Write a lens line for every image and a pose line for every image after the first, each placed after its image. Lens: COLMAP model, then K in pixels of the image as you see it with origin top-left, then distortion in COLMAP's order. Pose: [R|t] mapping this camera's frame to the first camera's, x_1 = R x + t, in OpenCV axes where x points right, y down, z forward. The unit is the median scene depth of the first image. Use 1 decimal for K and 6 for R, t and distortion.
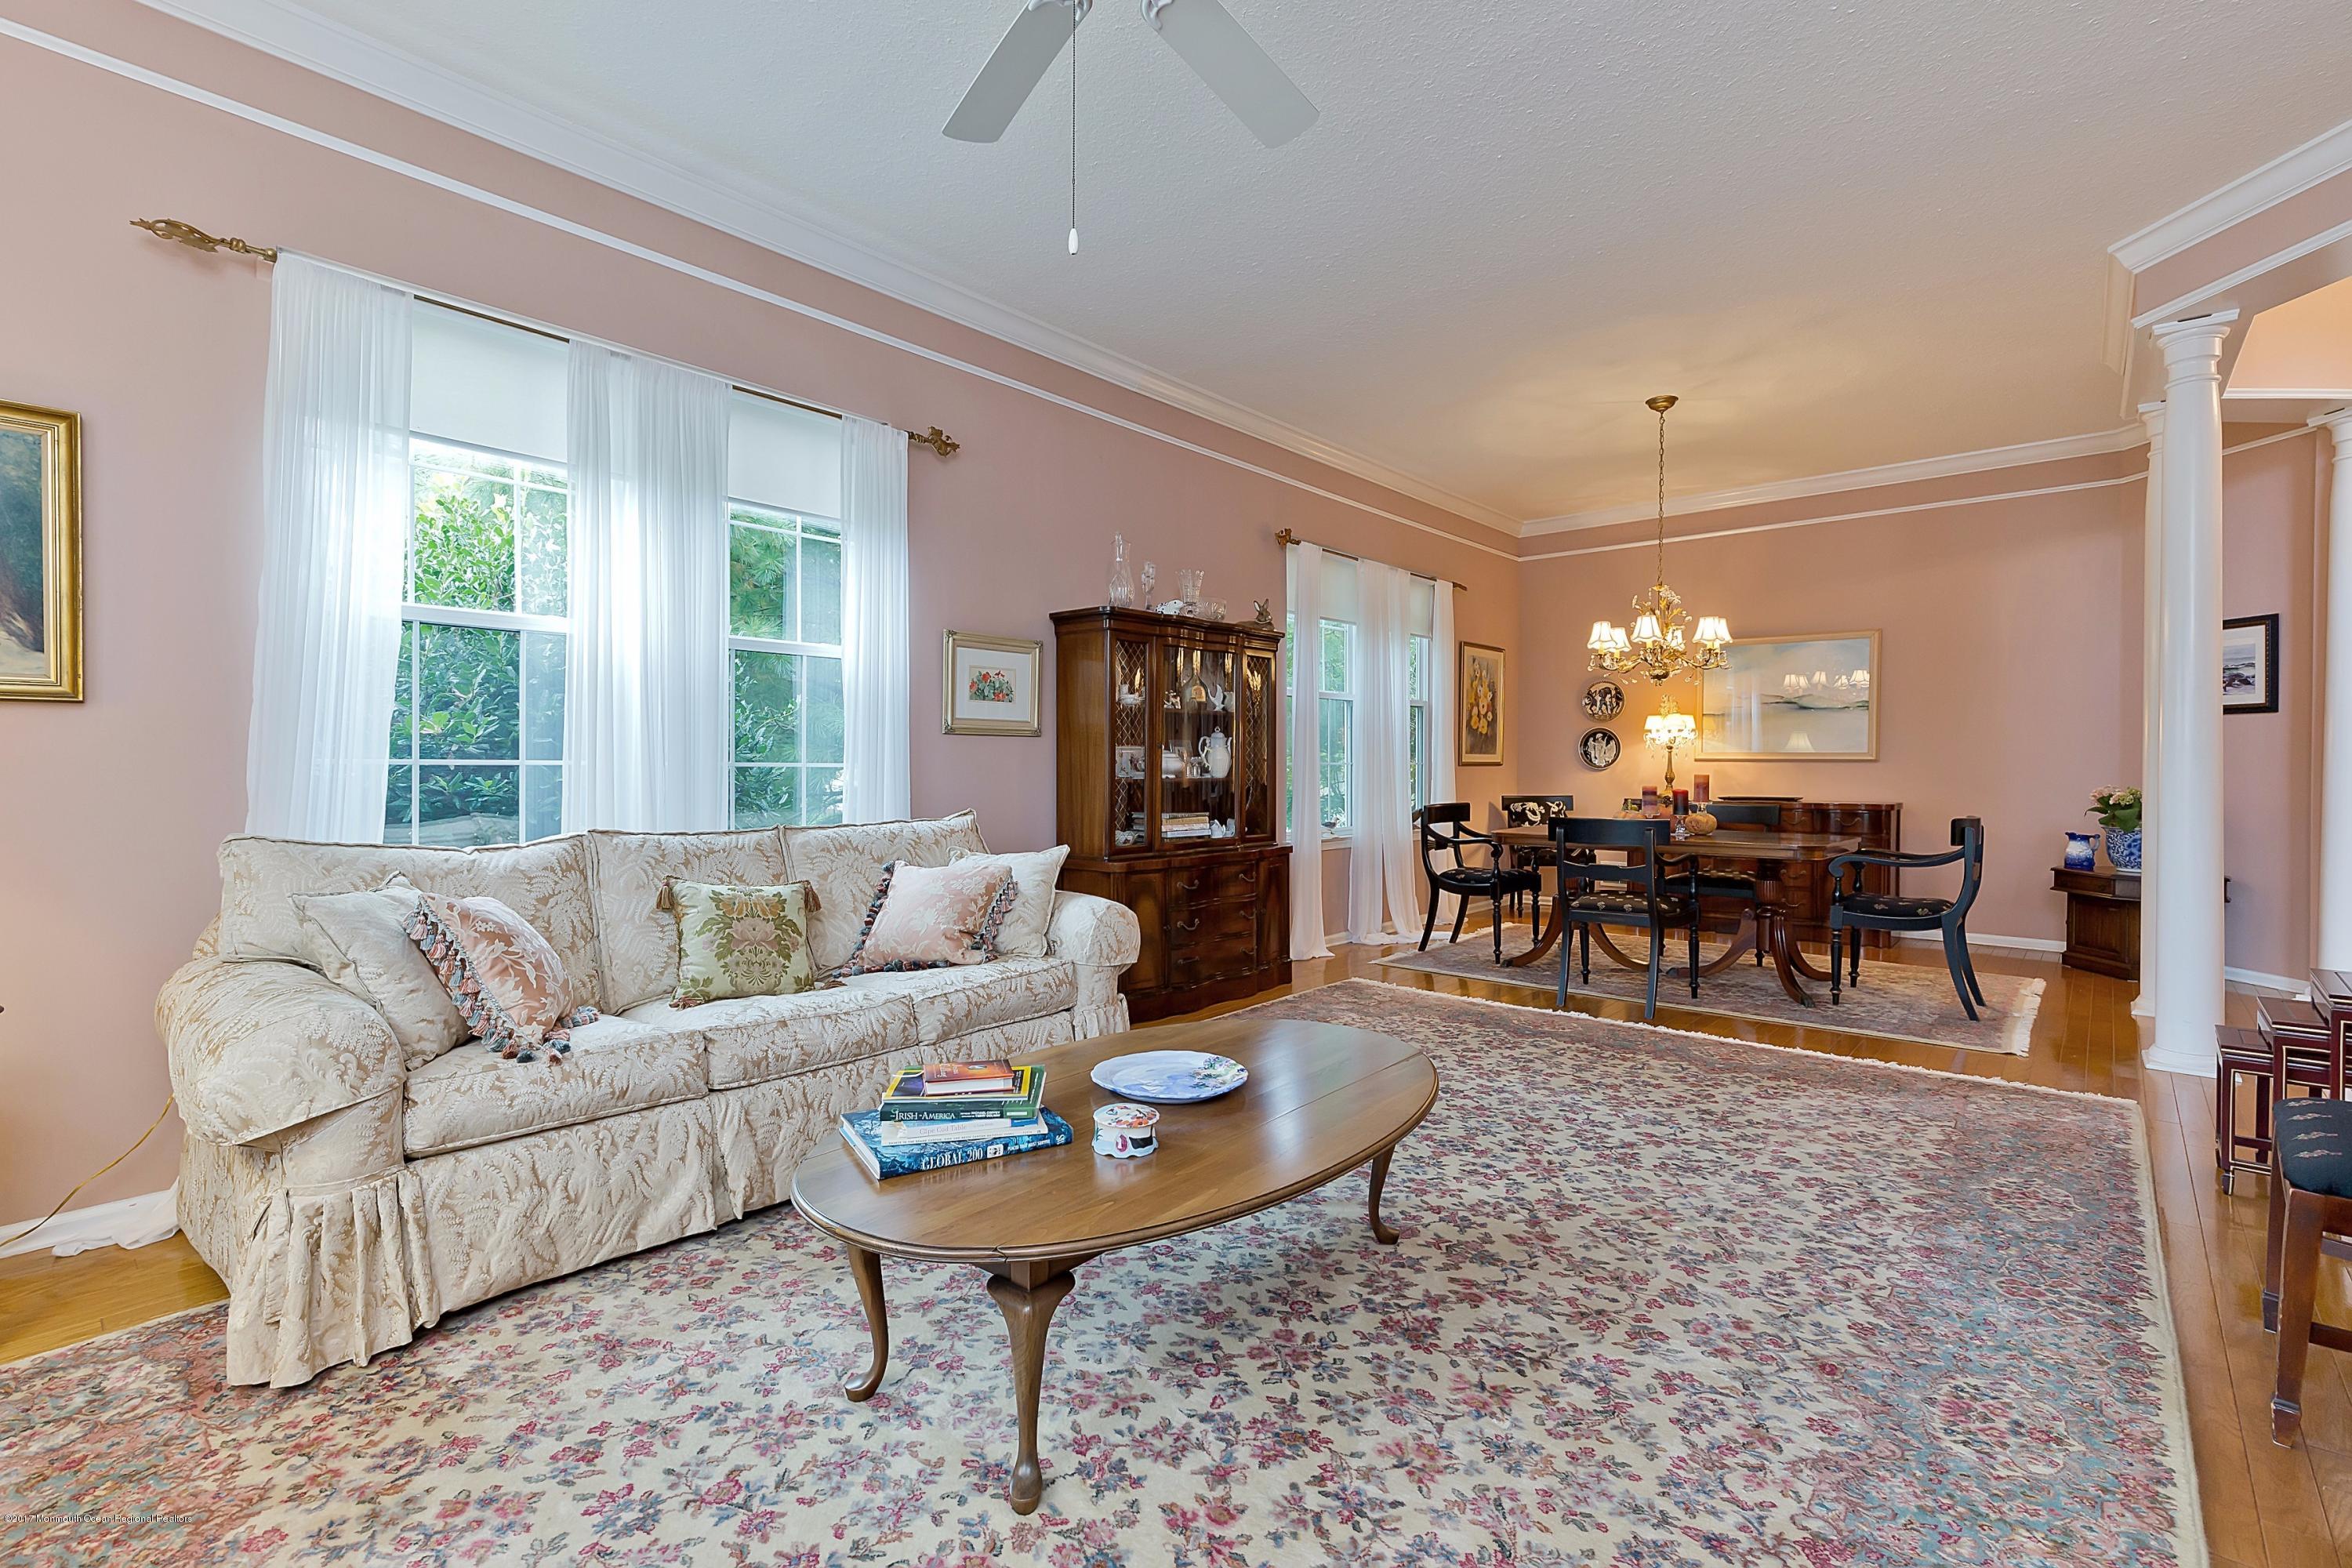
lens RADIAL K [[1070.6, 0, 1183.4], [0, 1070.6, 748.7], [0, 0, 1]] dist [0.012421, -0.000906]
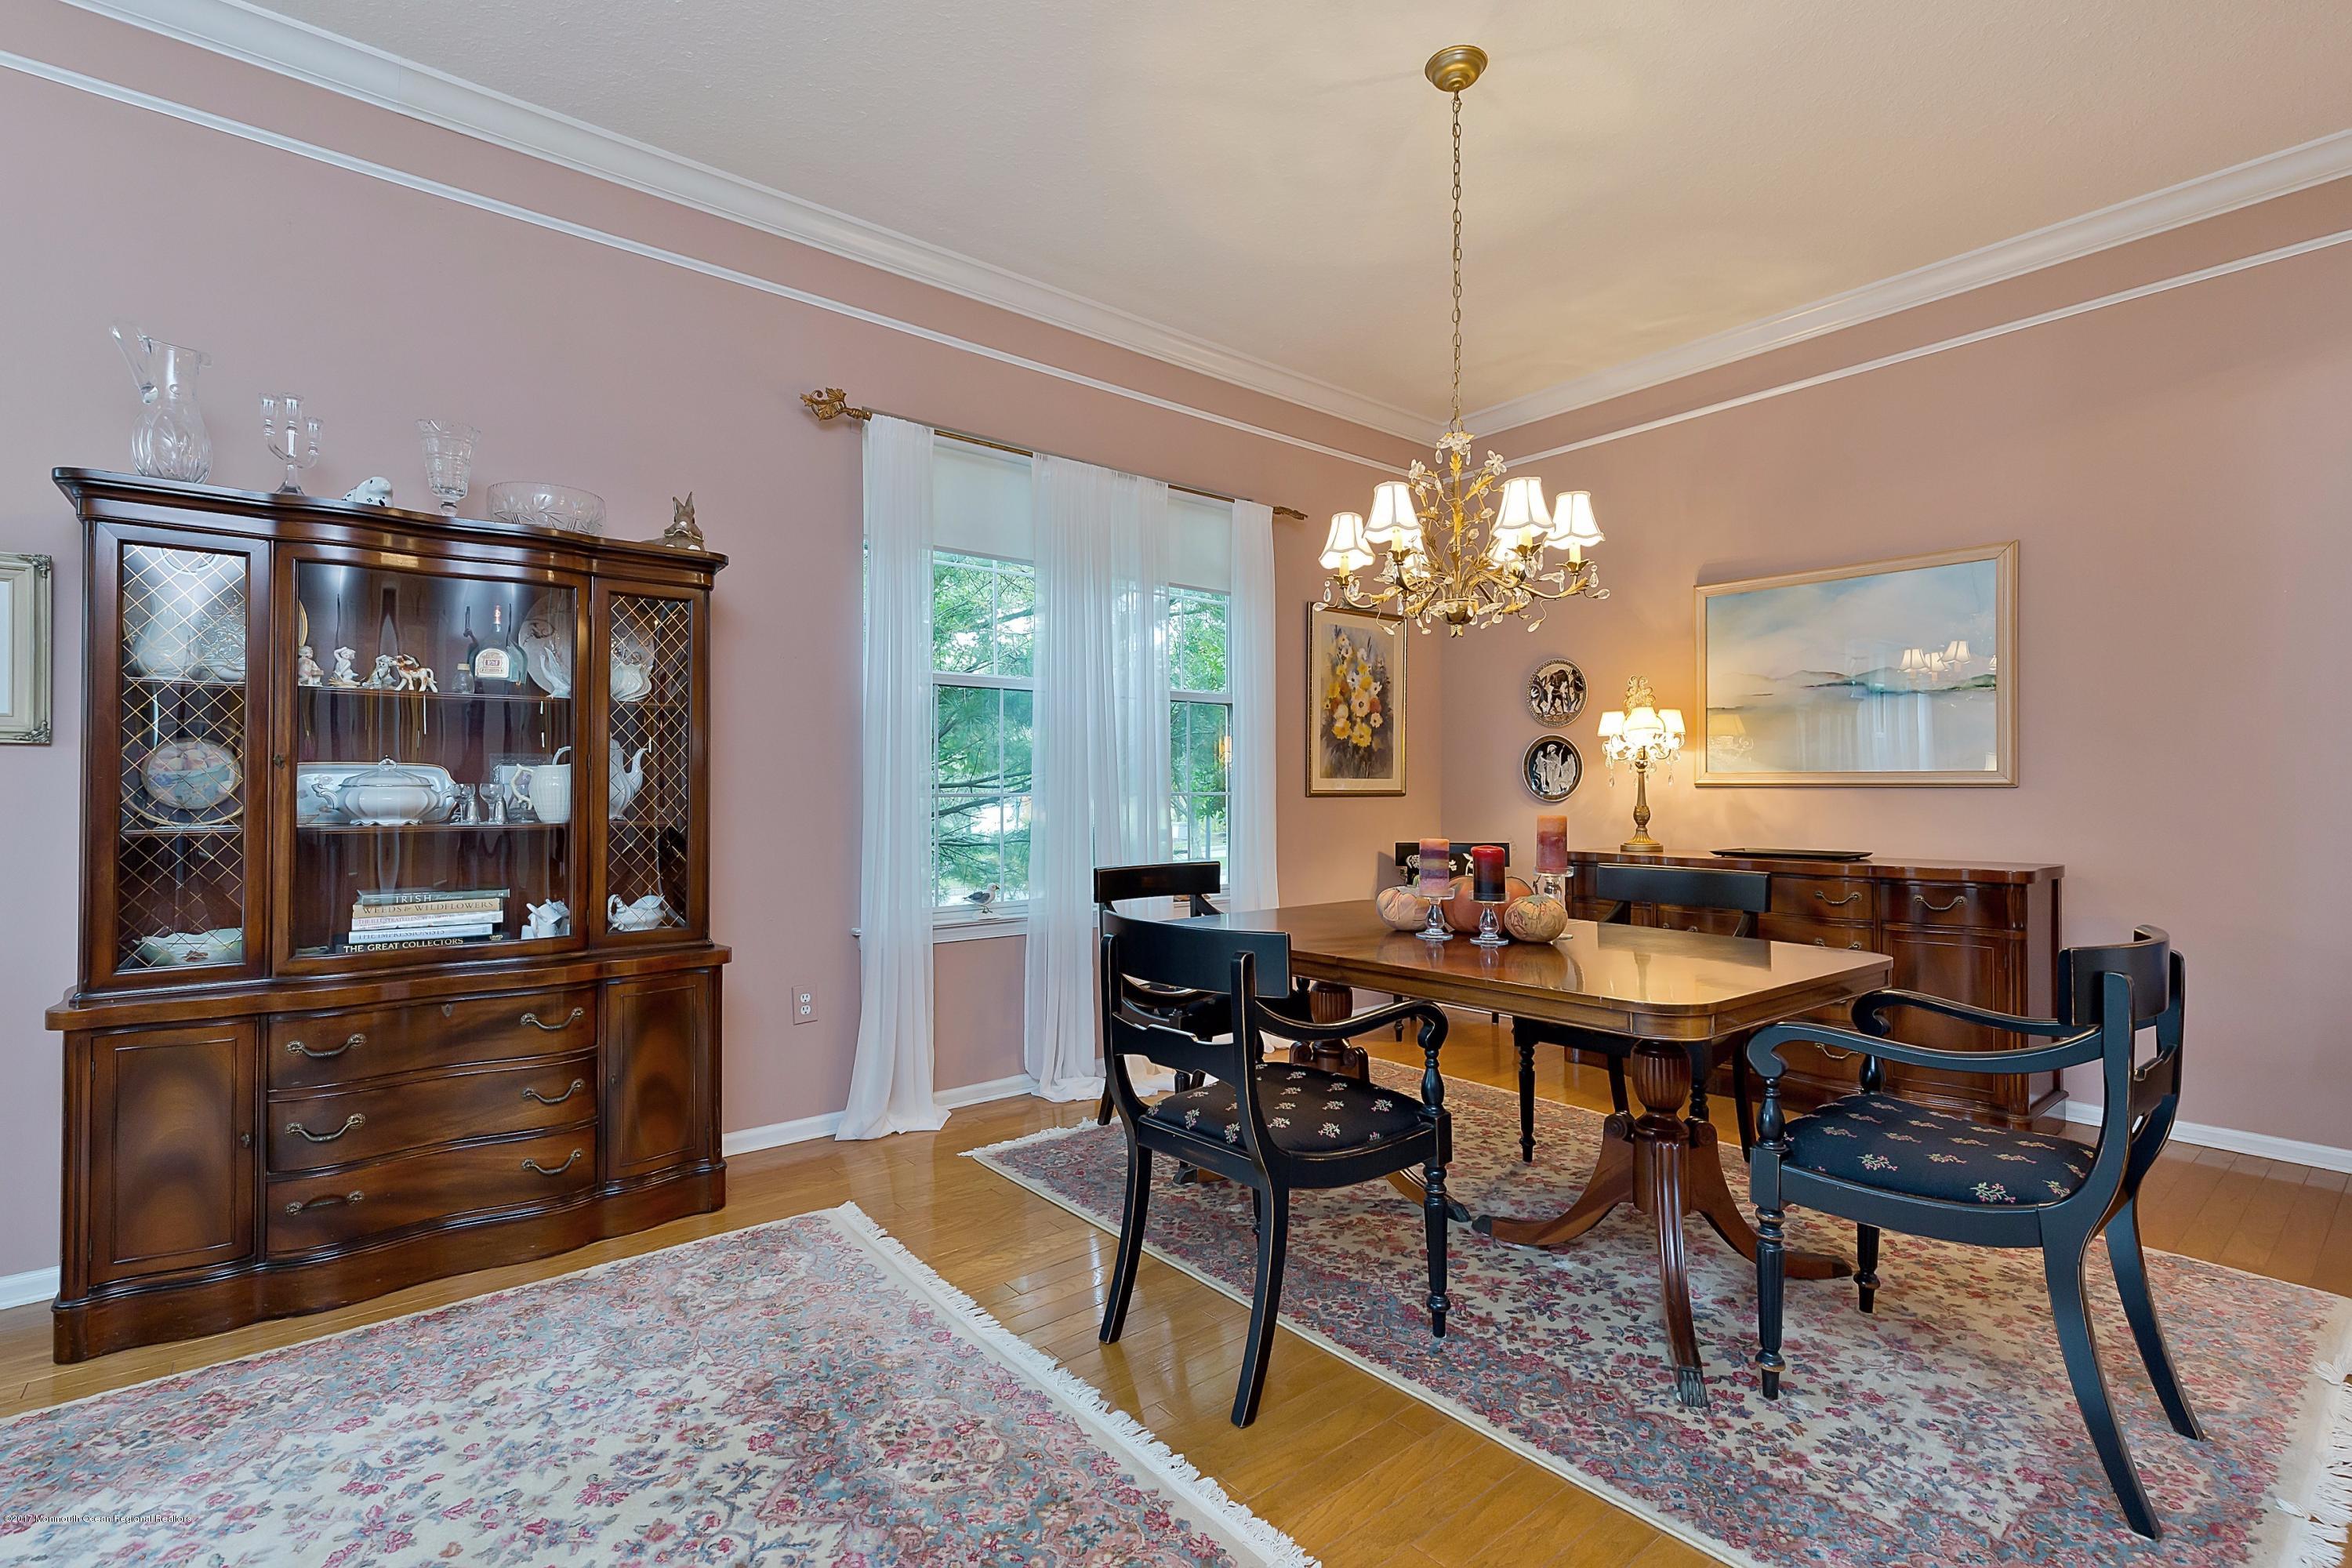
lens RADIAL K [[1070.6, 0, 1189.4], [0, 1070.6, 762.6], [0, 0, 1]] dist [0.012421, -0.000906]
pose [[0.985437, -0.007212, -0.169885, 0.321714], [0.004693, 0.999873, -0.015224, 0.005388], [0.169973, 0.014205, 0.985346, 0.390035]]
